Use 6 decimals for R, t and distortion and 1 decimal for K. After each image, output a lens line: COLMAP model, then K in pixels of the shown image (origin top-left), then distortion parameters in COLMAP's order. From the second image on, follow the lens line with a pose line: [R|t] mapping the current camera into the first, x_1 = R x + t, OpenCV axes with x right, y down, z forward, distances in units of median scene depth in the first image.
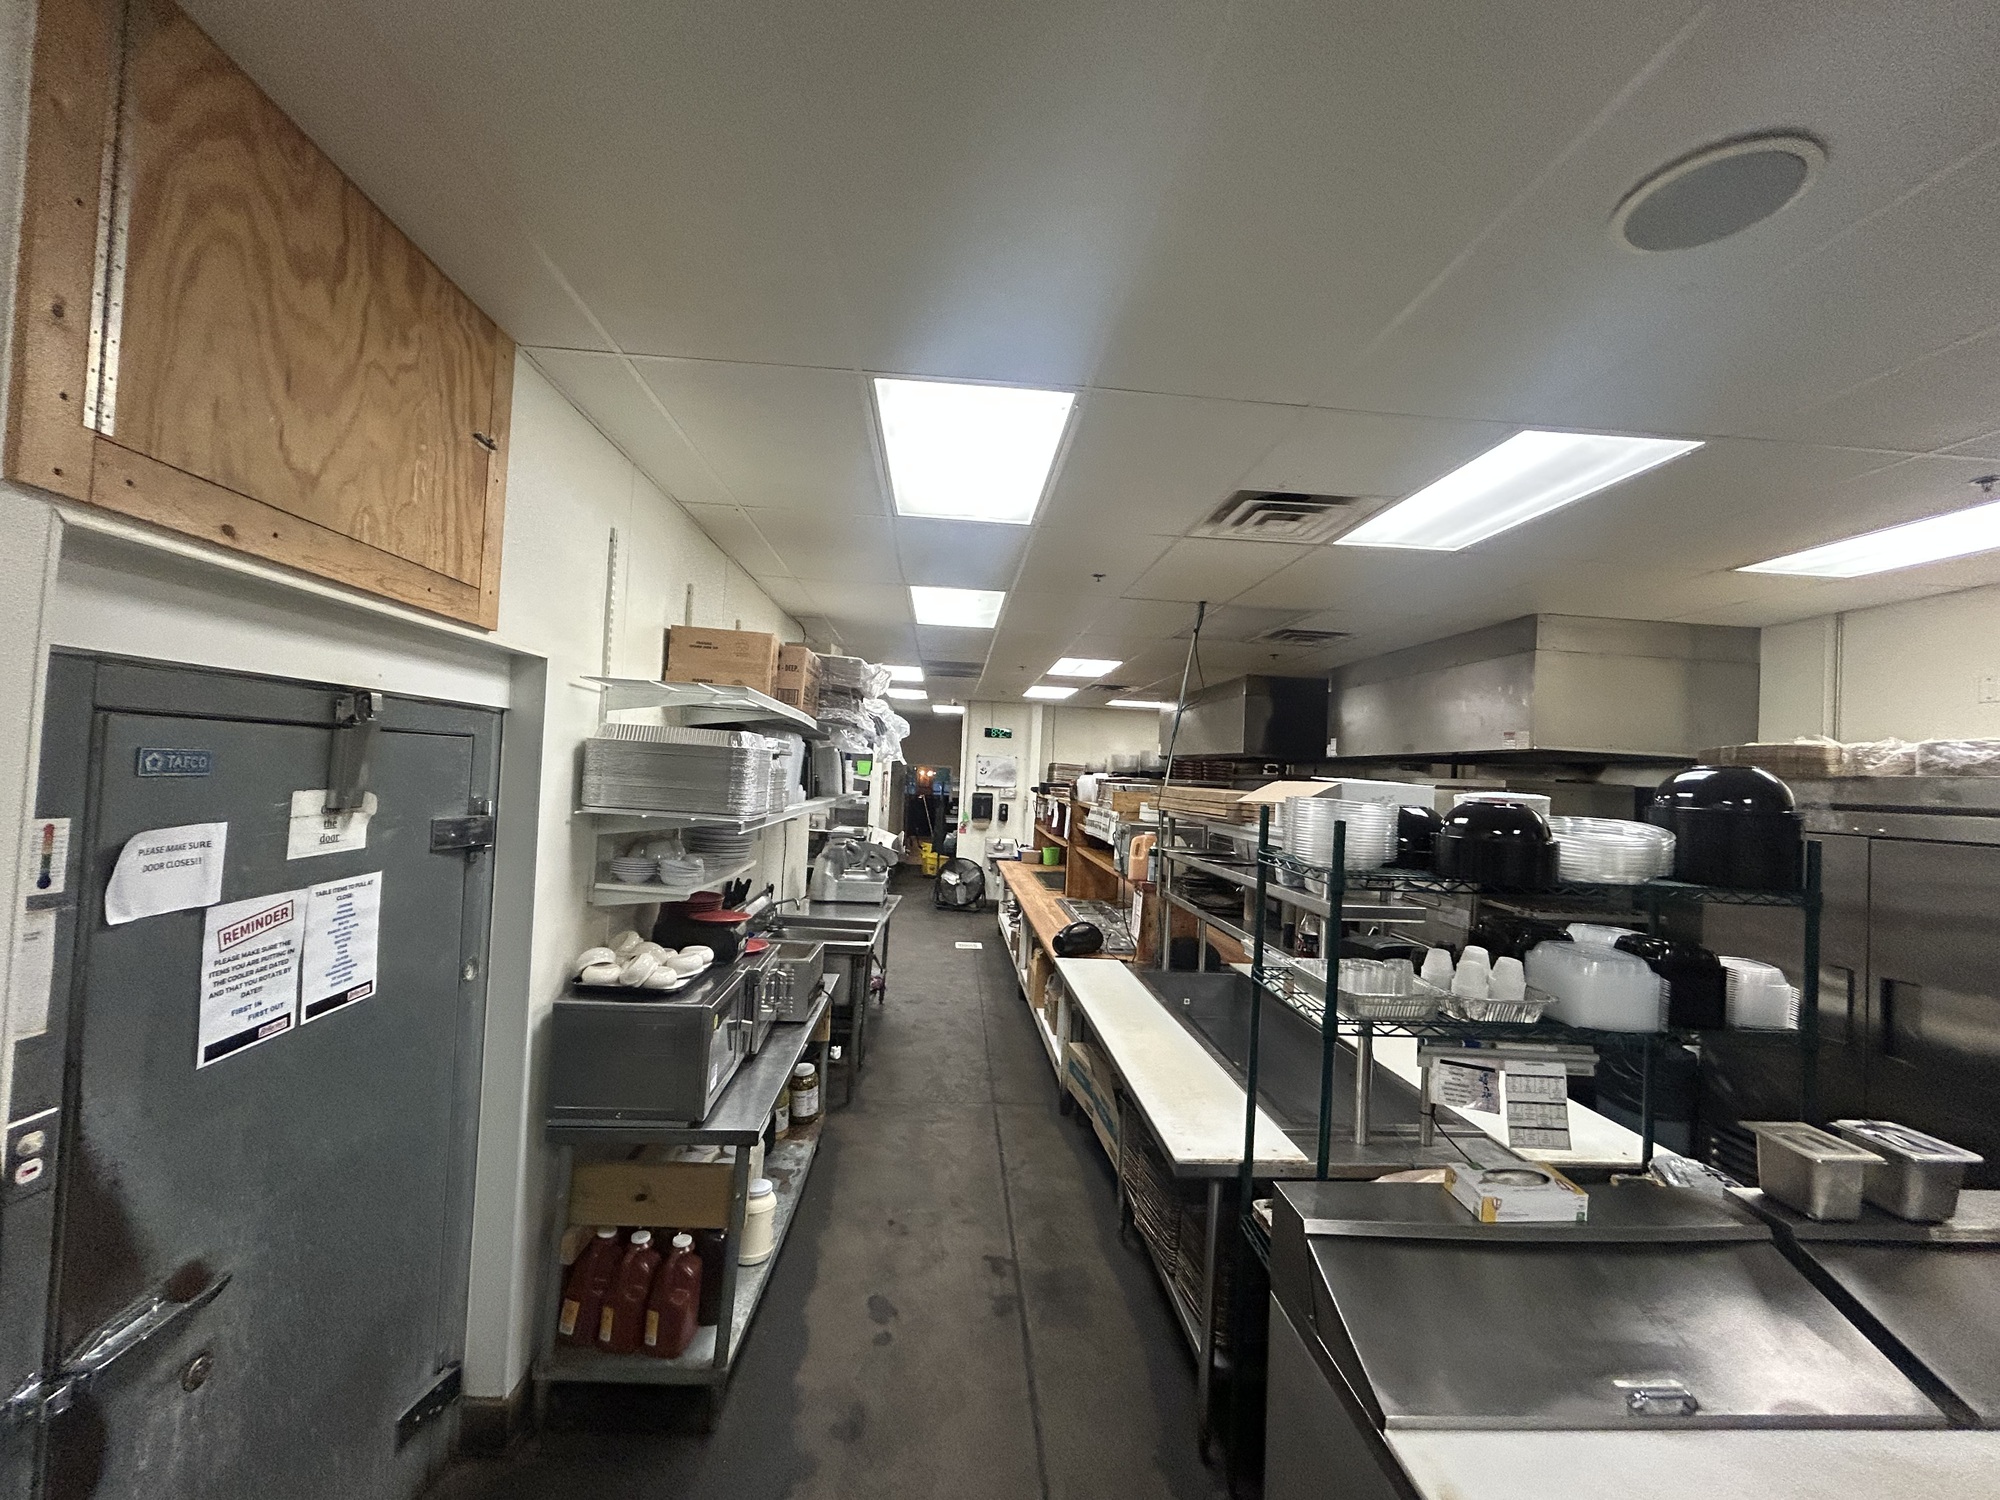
lens RADIAL K [[815.6, 0, 1000.0], [0, 815.6, 750.0], [0, 0, 1]] dist [0.001866, 0.000944]
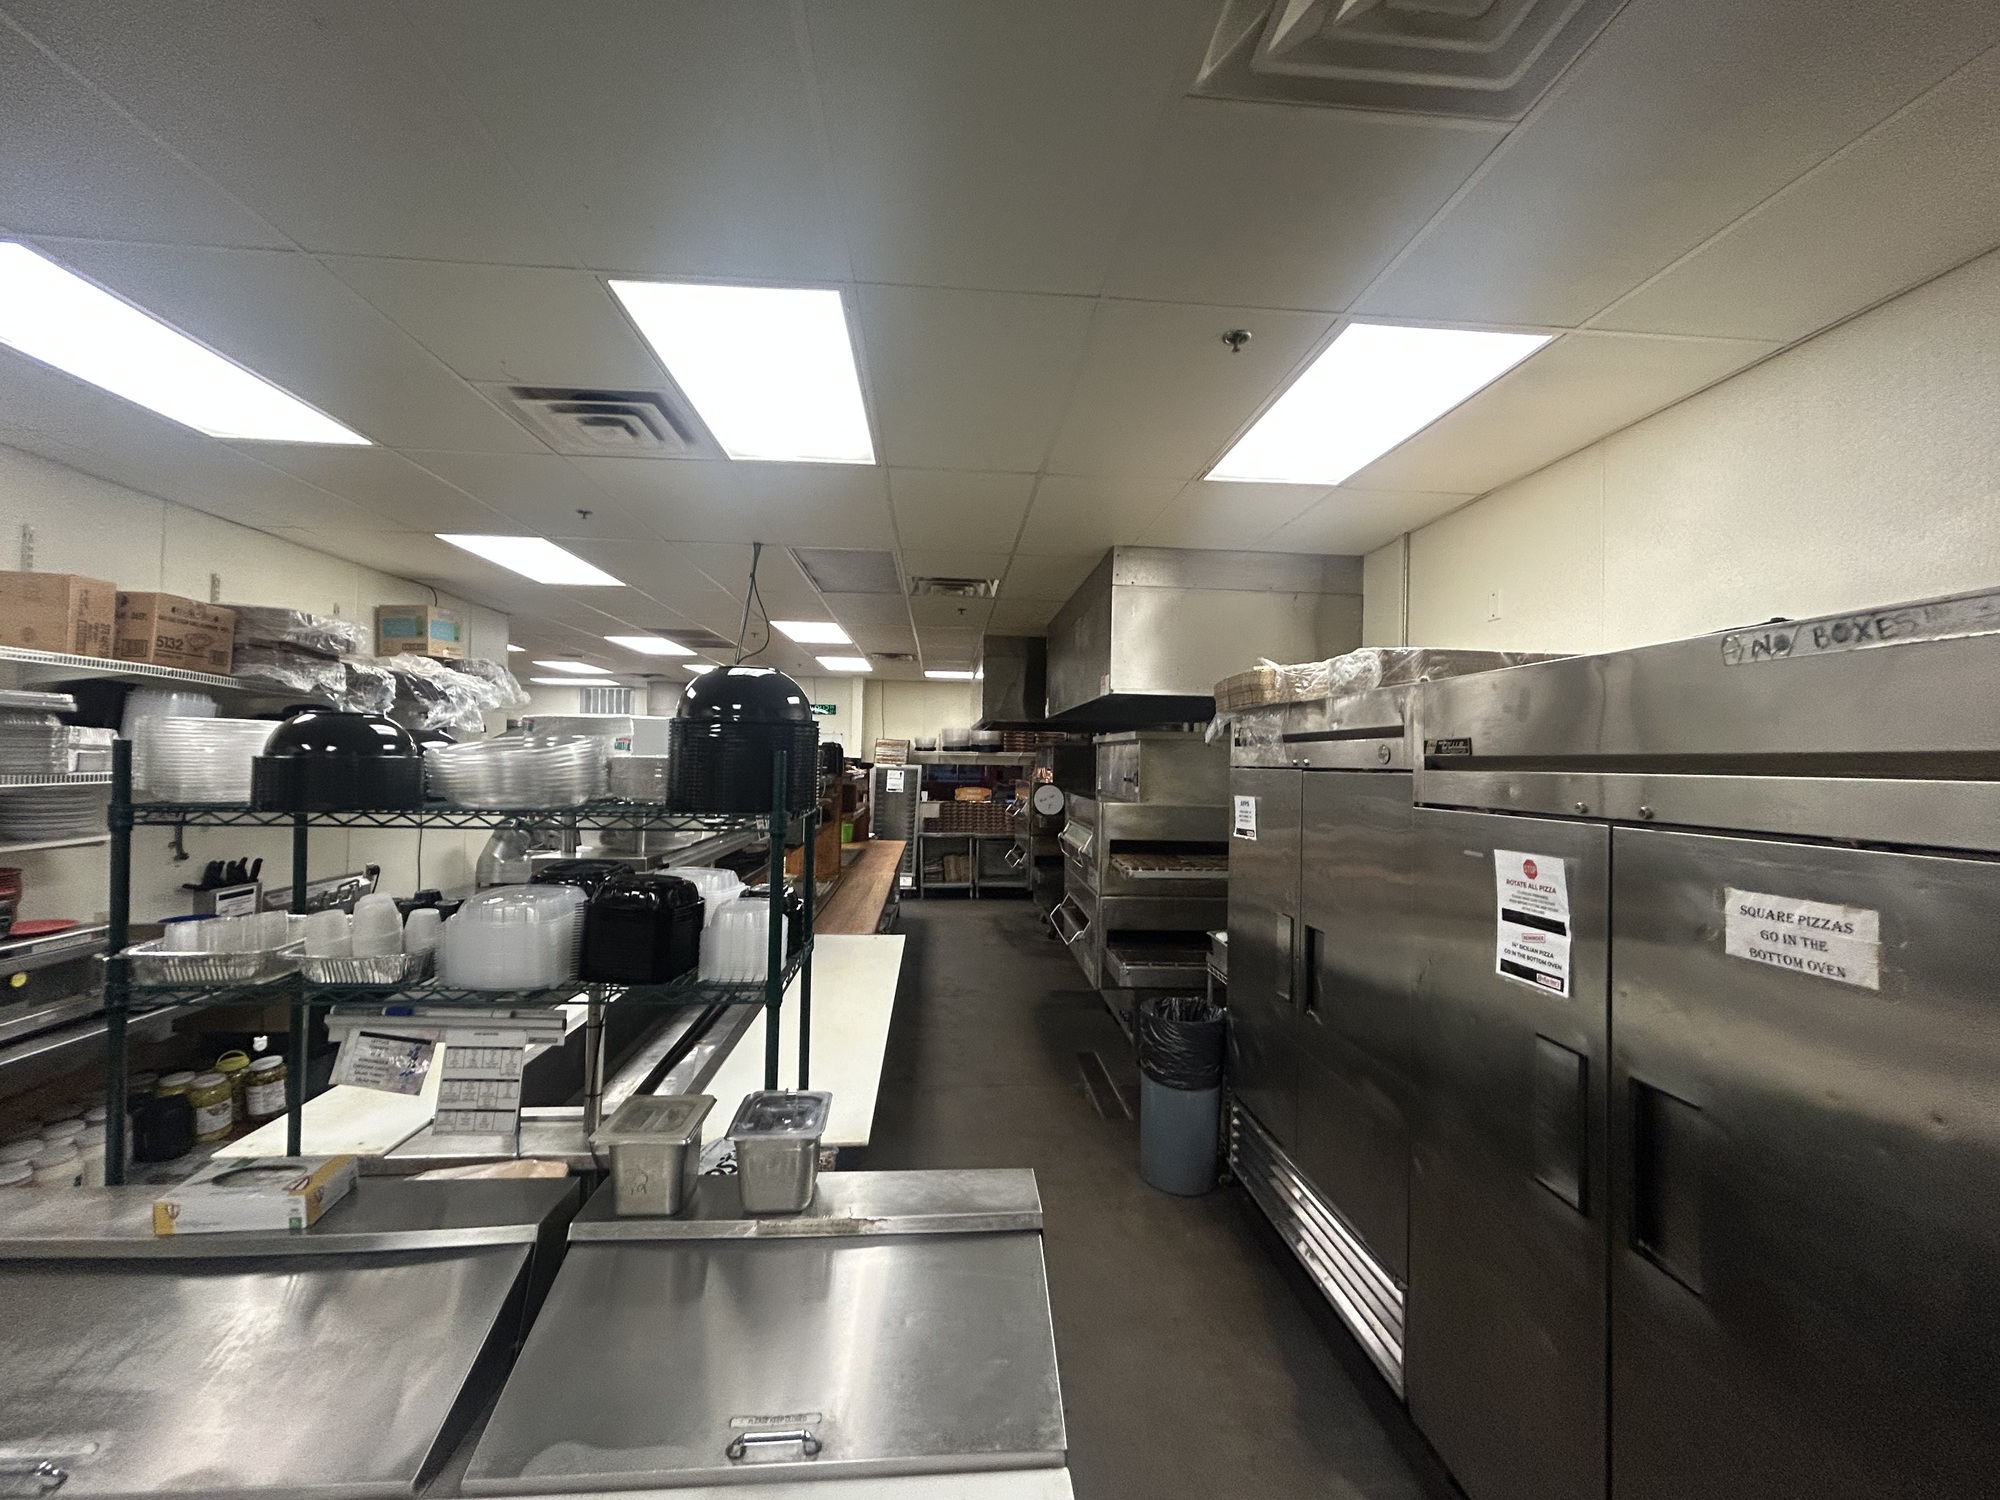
lens RADIAL K [[815.6, 0, 1000.0], [0, 815.6, 750.0], [0, 0, 1]] dist [0.001866, 0.000944]
pose [[0.999610, -0.027824, 0.002313, 0.751110], [0.027783, 0.999485, 0.016069, 0.063432], [-0.002759, -0.015999, 0.999868, 0.113421]]
